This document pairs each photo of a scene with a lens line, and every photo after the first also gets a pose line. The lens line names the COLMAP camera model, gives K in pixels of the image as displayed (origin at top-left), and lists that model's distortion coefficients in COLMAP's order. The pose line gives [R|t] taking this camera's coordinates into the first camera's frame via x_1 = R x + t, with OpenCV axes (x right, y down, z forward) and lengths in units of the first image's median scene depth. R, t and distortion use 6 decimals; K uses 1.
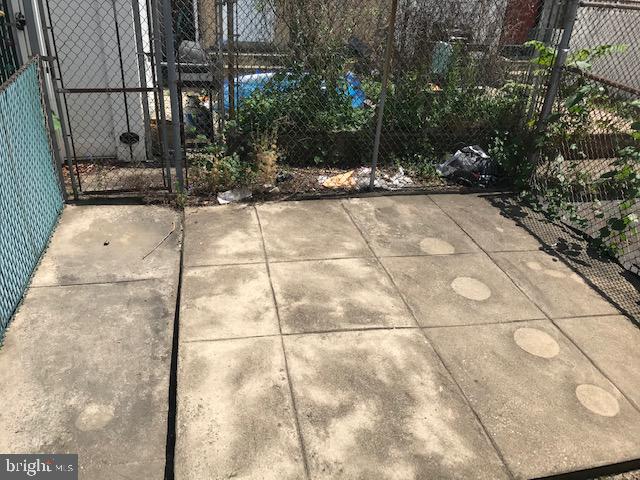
lens RADIAL K [[539.2, 0, 318.7], [0, 539.2, 240.7], [0, 0, 1]] dist [0.025745, -0.008840]
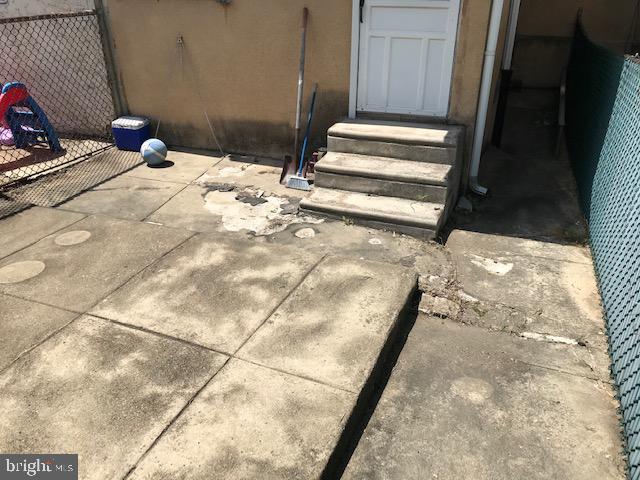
lens RADIAL K [[539.2, 0, 319.9], [0, 539.2, 238.2], [0, 0, 1]] dist [0.025745, -0.008840]
pose [[-0.834275, -0.286264, 0.471209, -0.507157], [0.223366, 0.605886, 0.763551, -0.497008], [-0.504076, 0.742263, -0.441534, 1.227712]]
